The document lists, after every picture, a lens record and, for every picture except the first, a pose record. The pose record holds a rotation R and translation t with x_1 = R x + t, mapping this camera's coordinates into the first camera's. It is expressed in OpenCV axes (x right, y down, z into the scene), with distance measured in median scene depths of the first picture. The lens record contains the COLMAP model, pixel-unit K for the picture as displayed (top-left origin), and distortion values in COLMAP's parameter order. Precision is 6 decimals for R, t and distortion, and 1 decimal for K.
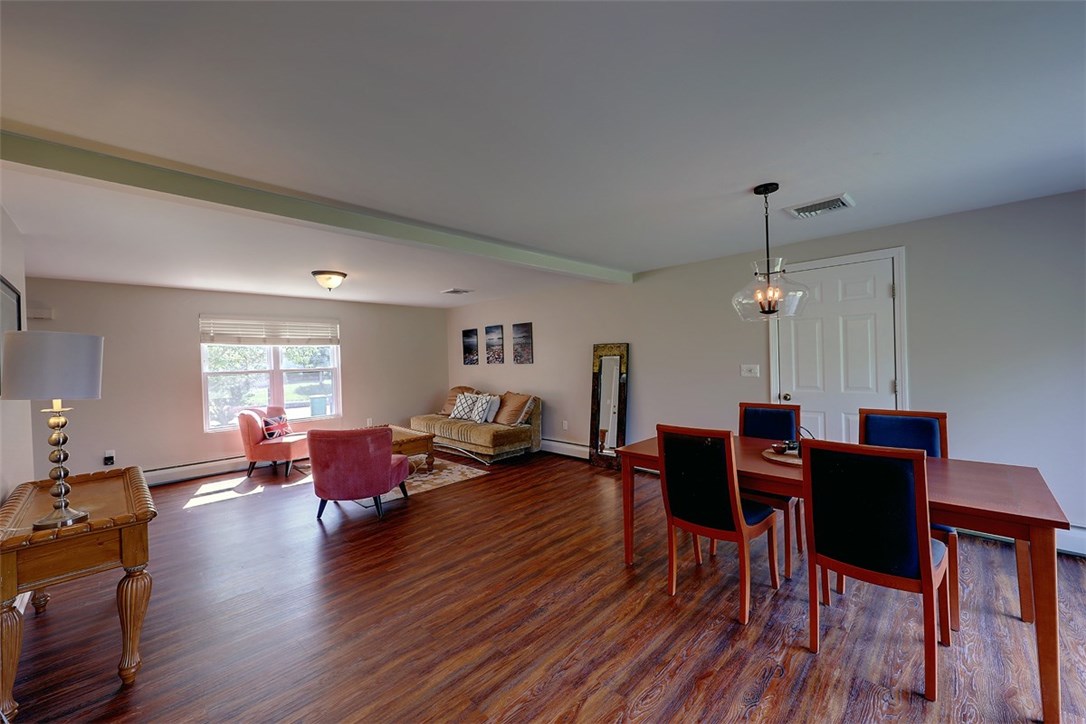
lens RADIAL K [[414.5, 0, 543.0], [0, 414.5, 362.0], [0, 0, 1]] dist [0.003221, -0.000236]
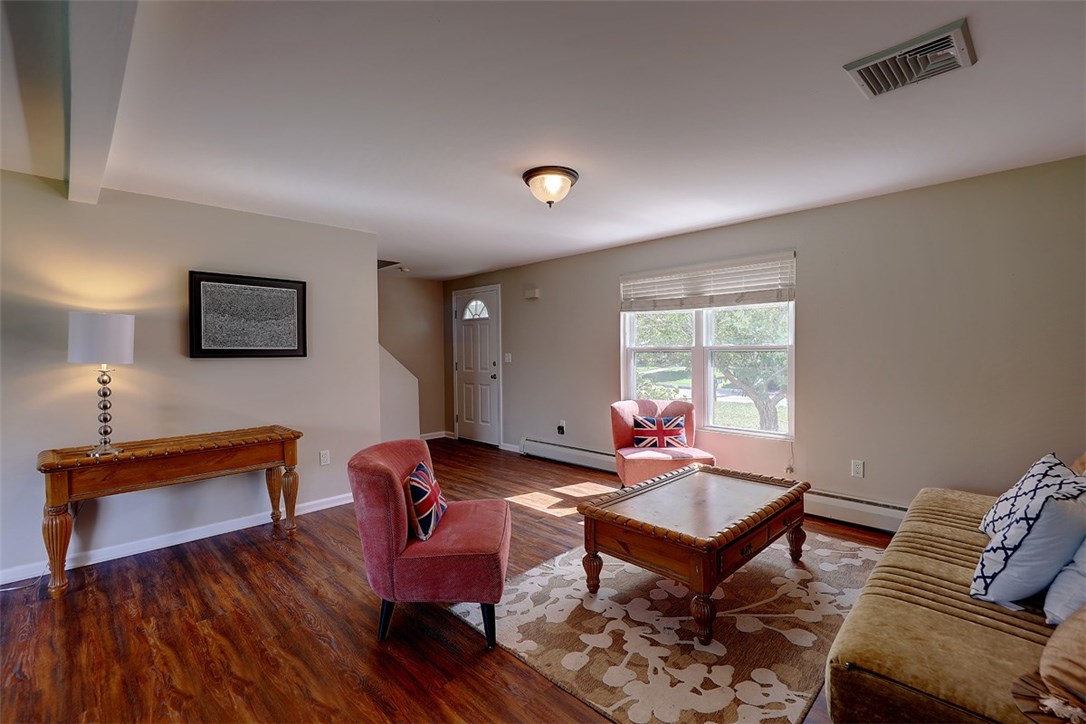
lens RADIAL K [[475.8, 0, 543.0], [0, 475.8, 362.0], [0, 0, 1]] dist [0.001383, -0.000251]
pose [[-0.010020, 0.053753, -0.998504, 0.116081], [0.001716, 0.998554, 0.053738, 0.002814], [0.999948, -0.001175, -0.010098, 0.819904]]
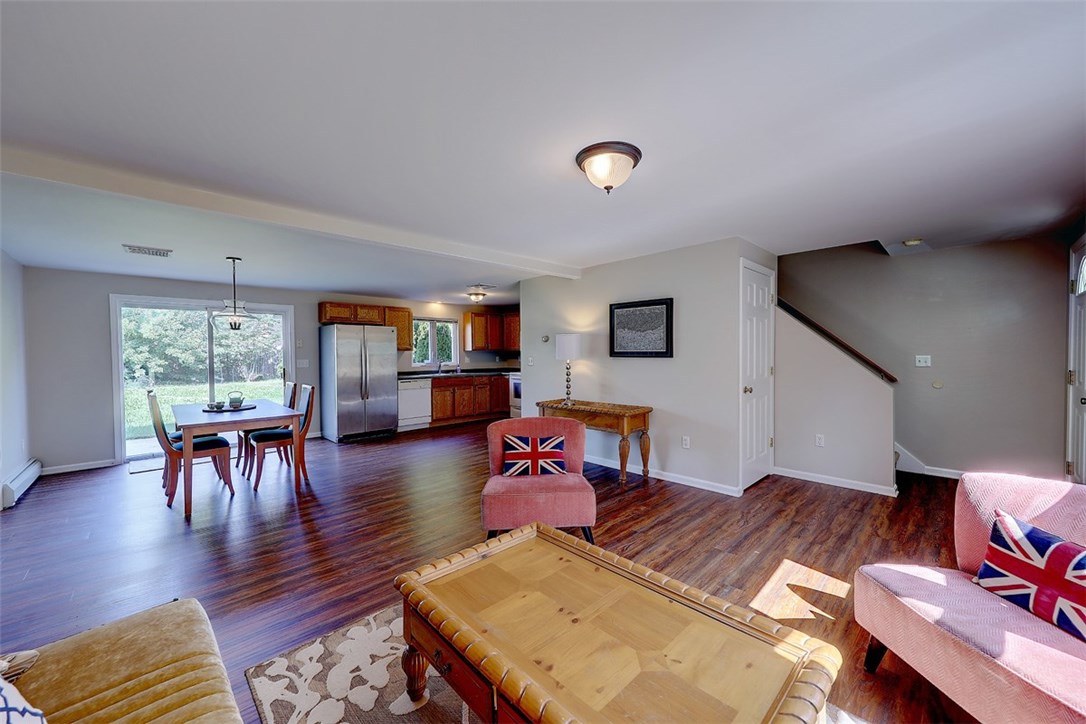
lens RADIAL K [[408.7, 0, 543.0], [0, 408.7, 362.0], [0, 0, 1]] dist [0.002949, 0.000088]
pose [[-0.999002, 0.037546, 0.024181, -0.362351], [0.038301, 0.998767, 0.031568, 0.007570], [-0.022965, 0.032463, -0.999209, 1.226322]]
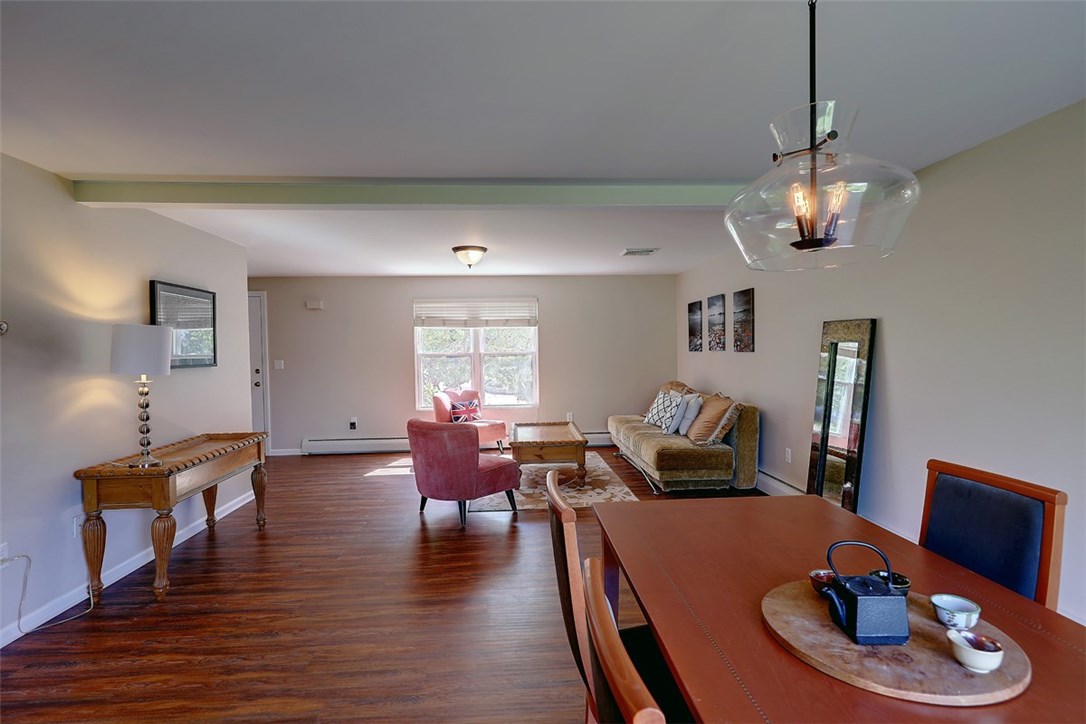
lens RADIAL K [[527.9, 0, 543.0], [0, 527.9, 362.0], [0, 0, 1]] dist [-0.001202, -0.000328]
pose [[0.747279, 0.035216, -0.663577, 0.311483], [-0.012356, 0.999158, 0.039112, -0.010386], [0.664396, -0.021029, 0.747085, 0.197273]]
